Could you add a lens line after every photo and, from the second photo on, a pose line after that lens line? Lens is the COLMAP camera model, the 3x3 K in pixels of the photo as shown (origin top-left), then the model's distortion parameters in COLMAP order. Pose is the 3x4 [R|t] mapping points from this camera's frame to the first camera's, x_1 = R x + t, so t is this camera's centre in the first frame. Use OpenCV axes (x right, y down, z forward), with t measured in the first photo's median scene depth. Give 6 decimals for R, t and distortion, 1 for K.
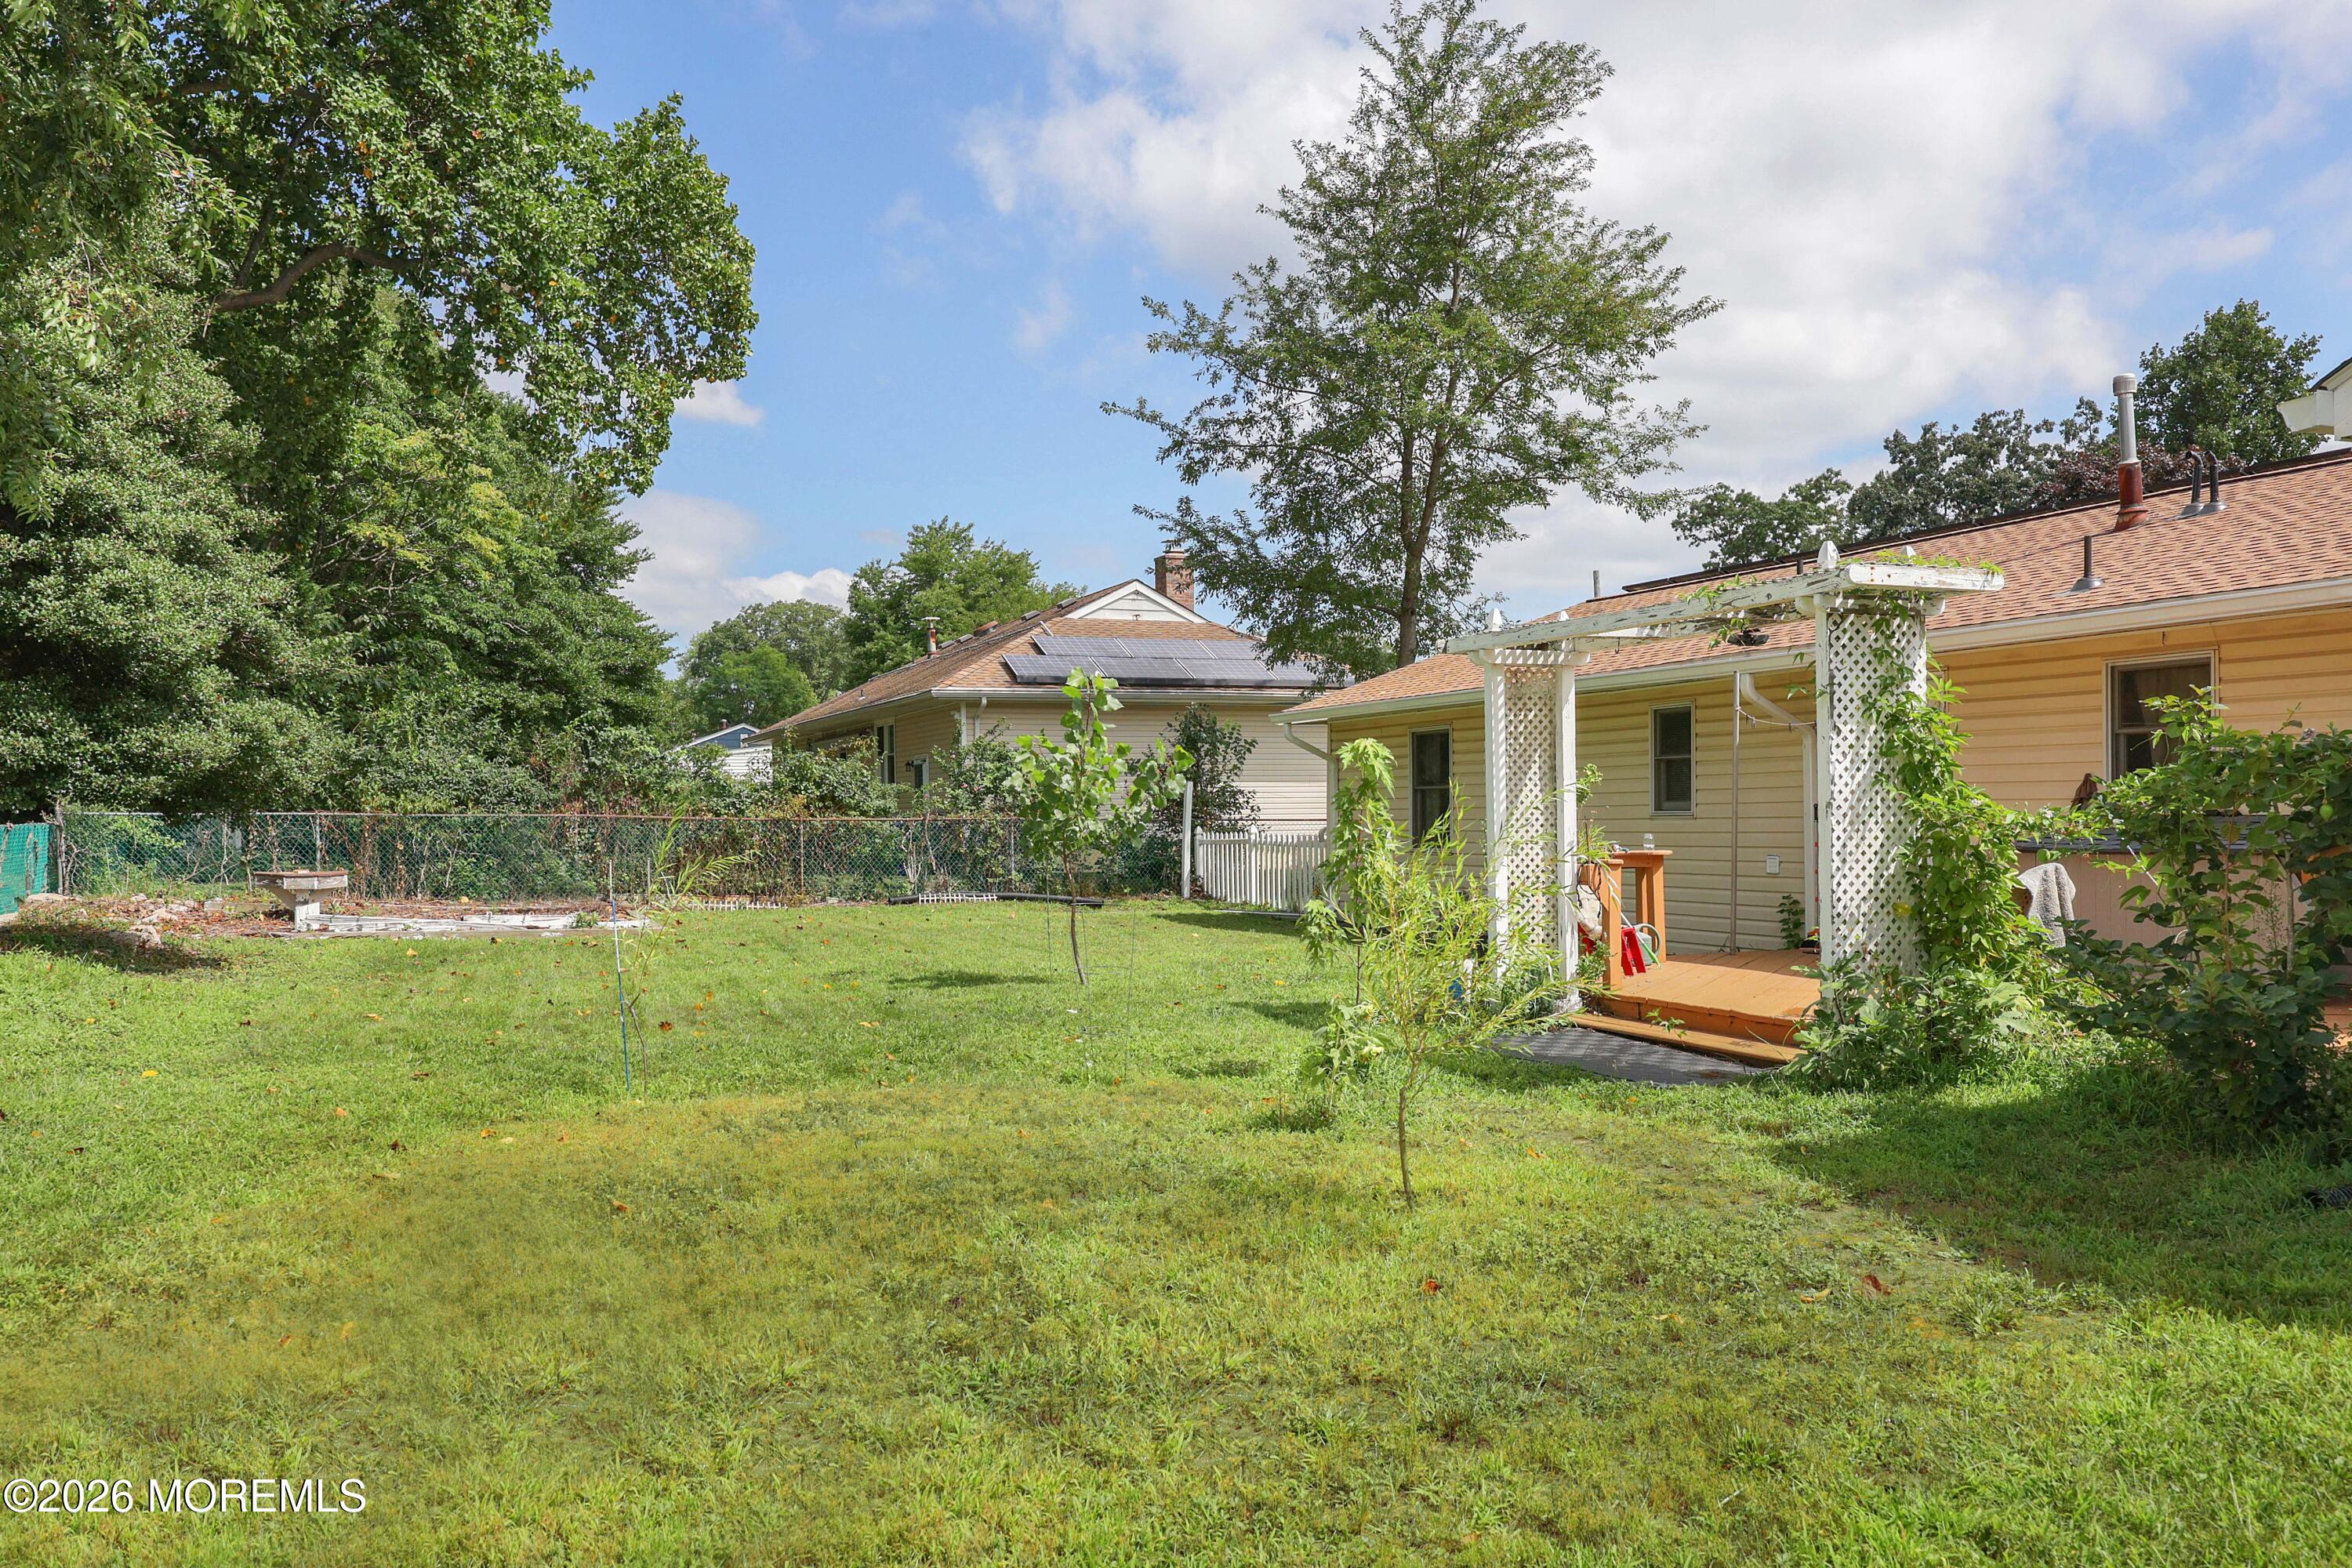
lens RADIAL K [[1837.1, 0, 1212.6], [0, 1837.1, 827.6], [0, 0, 1]] dist [-0.010928, 0.027429]
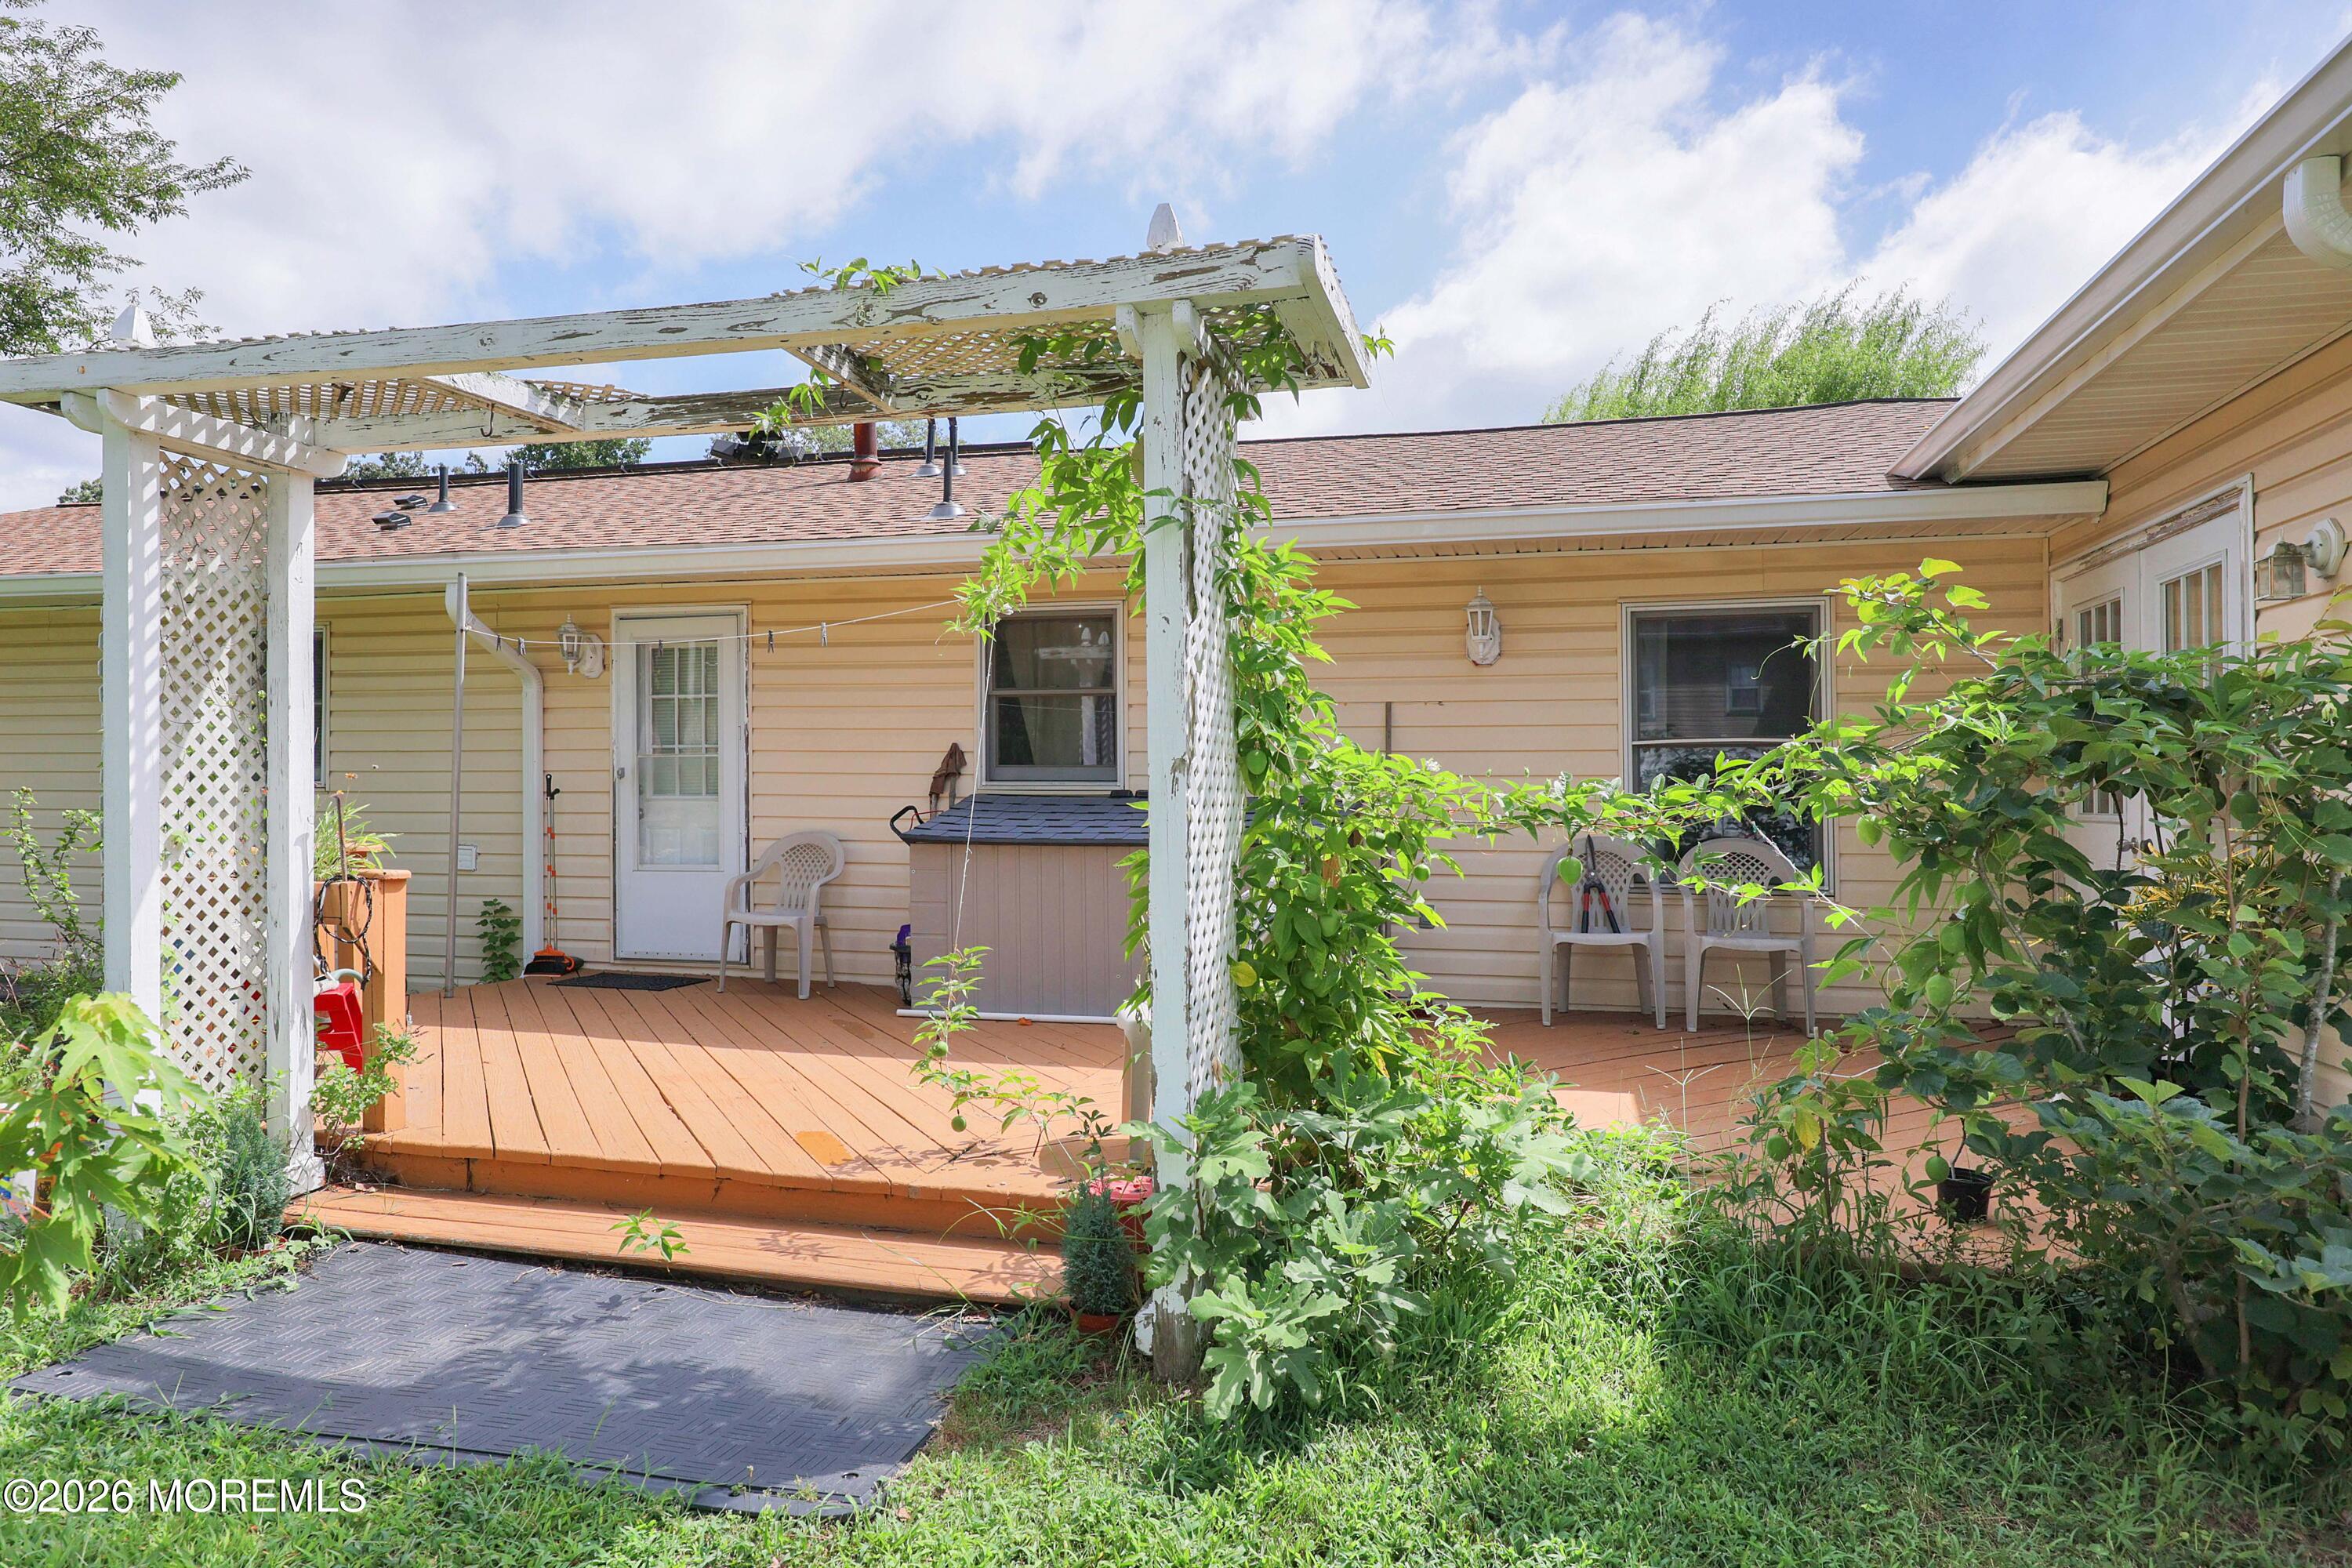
lens RADIAL K [[1442.2, 0, 1164.2], [0, 1442.2, 785.3], [0, 0, 1]] dist [-0.005936, 0.004455]
pose [[0.611627, 0.017306, 0.790957, 0.014220], [-0.007102, 0.999841, -0.016385, -0.000458], [-0.791114, 0.004405, 0.611652, 0.247020]]
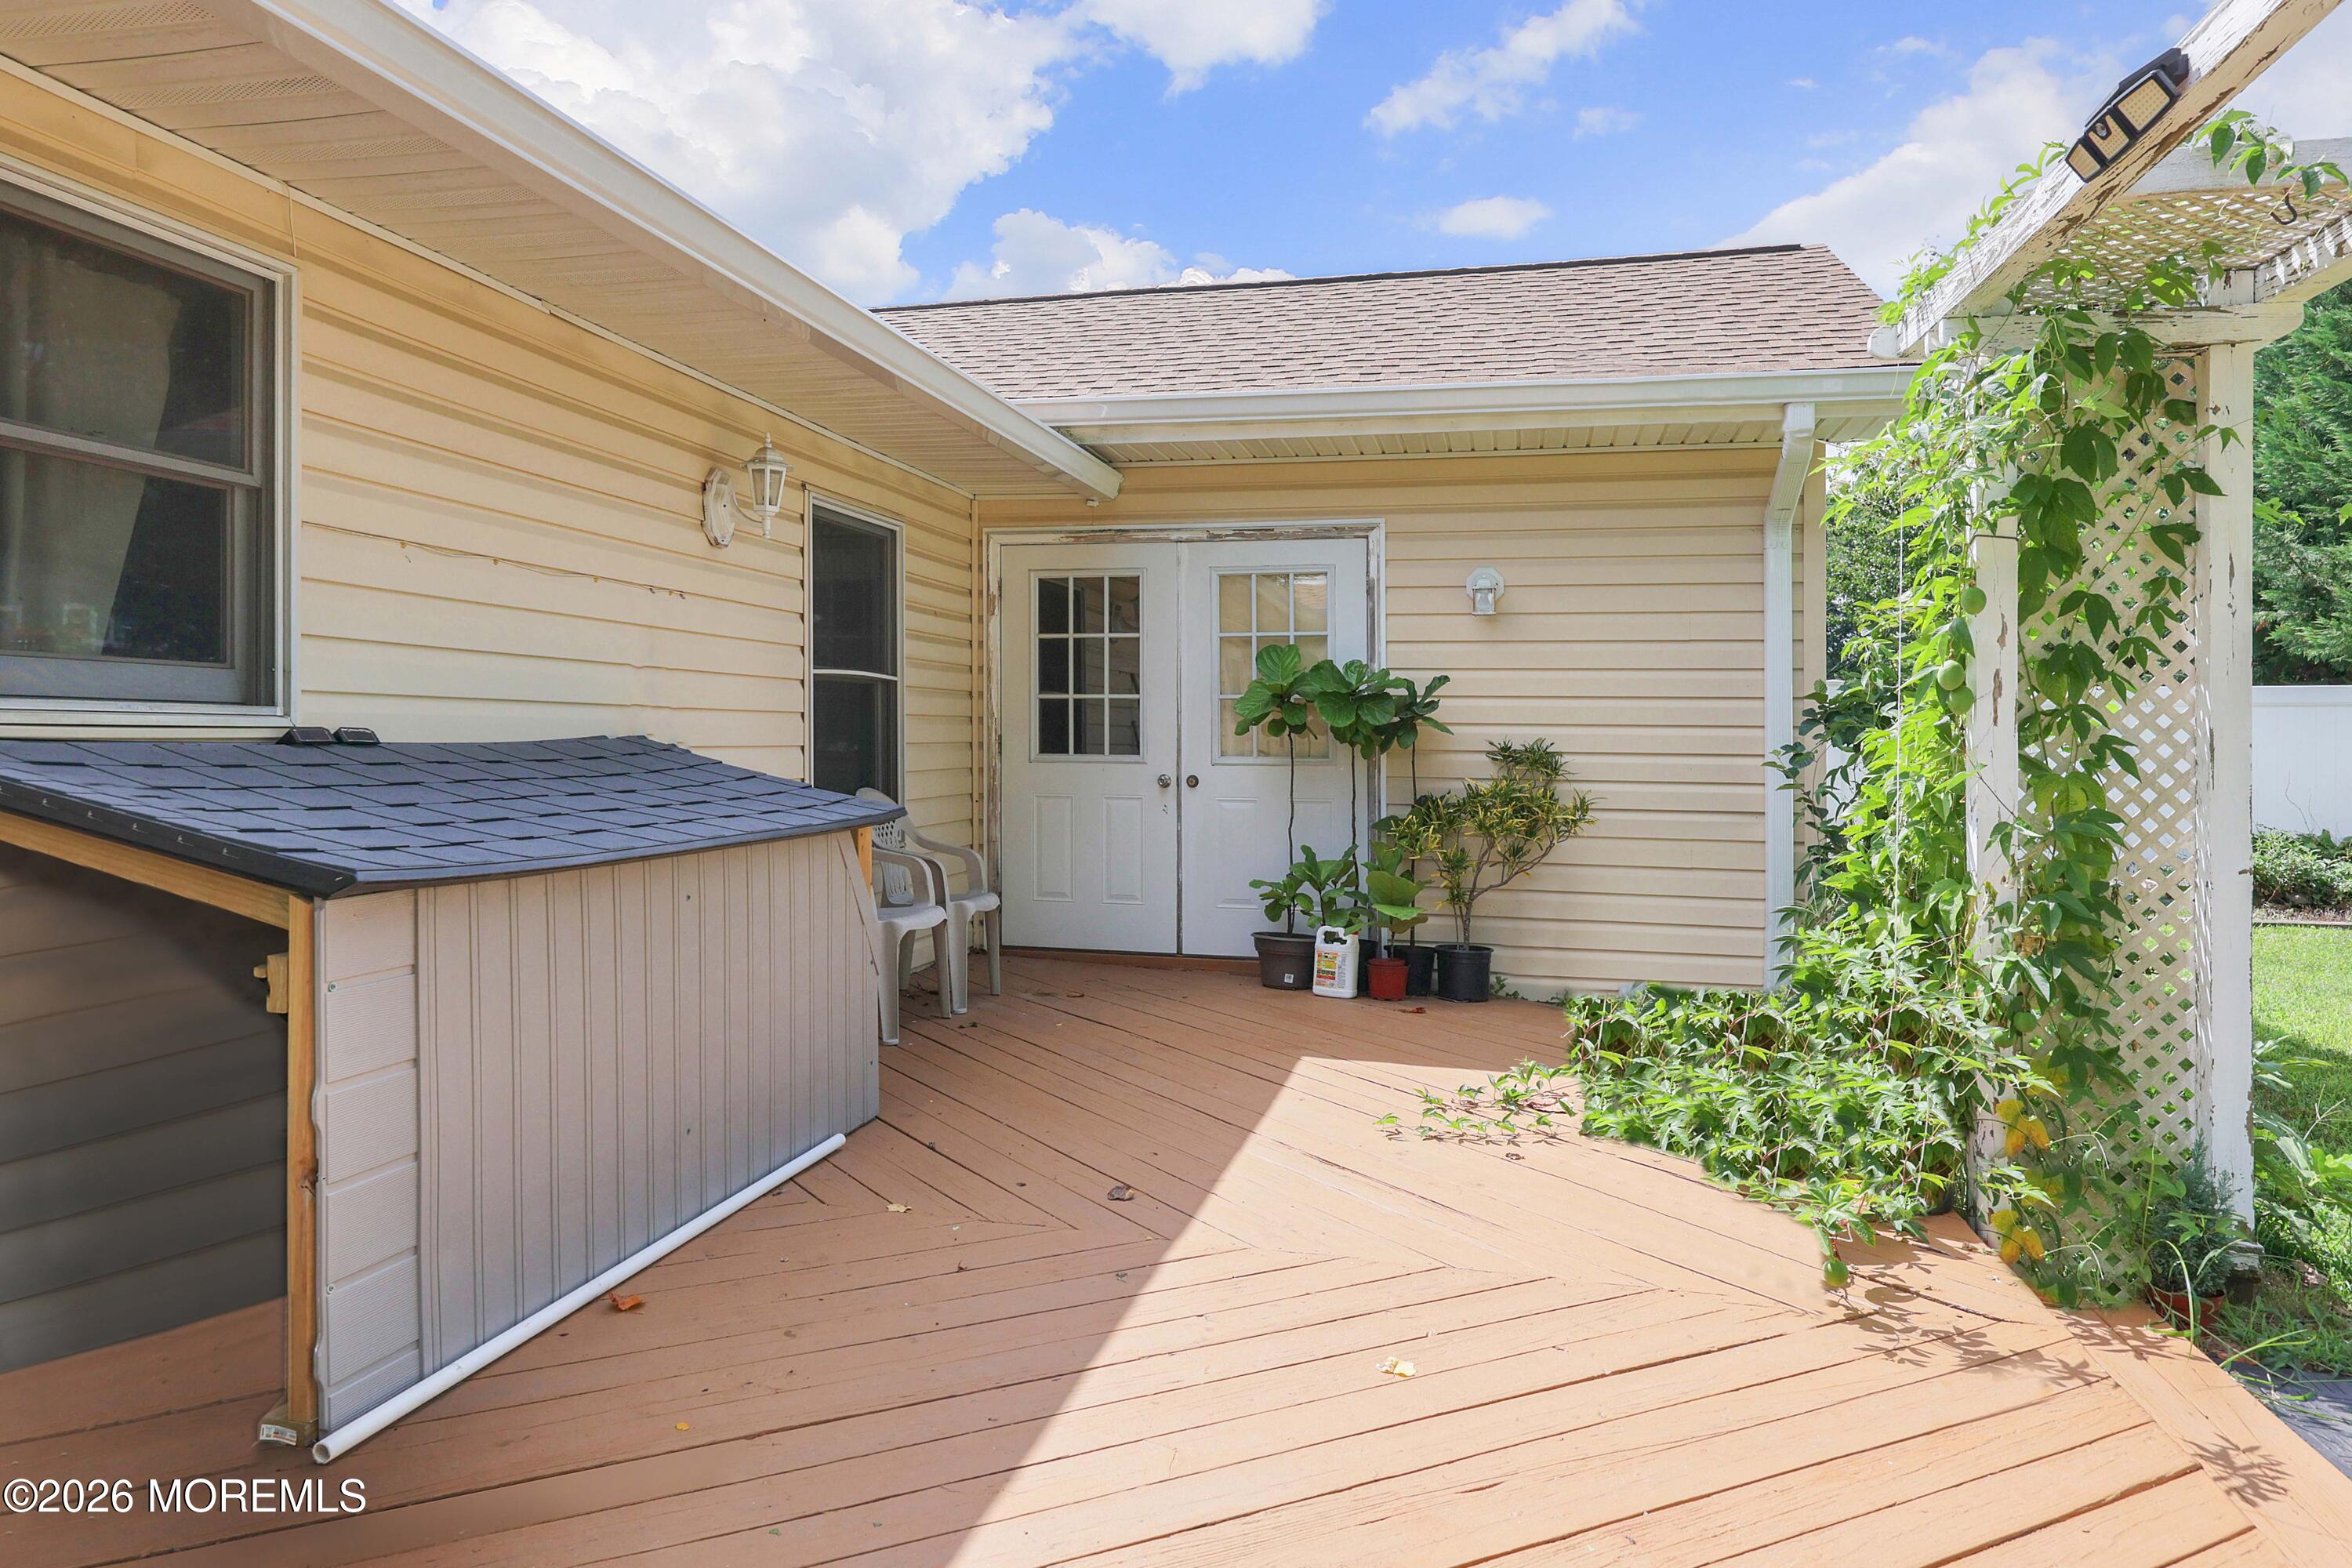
lens RADIAL K [[1530.5, 0, 1158.2], [0, 1530.5, 732.4], [0, 0, 1]] dist [-0.008133, -0.001939]
pose [[-0.790430, 0.006998, 0.612513, 0.100845], [0.001921, 0.999958, -0.008946, -0.002430], [-0.612550, -0.005894, -0.790410, 0.481659]]
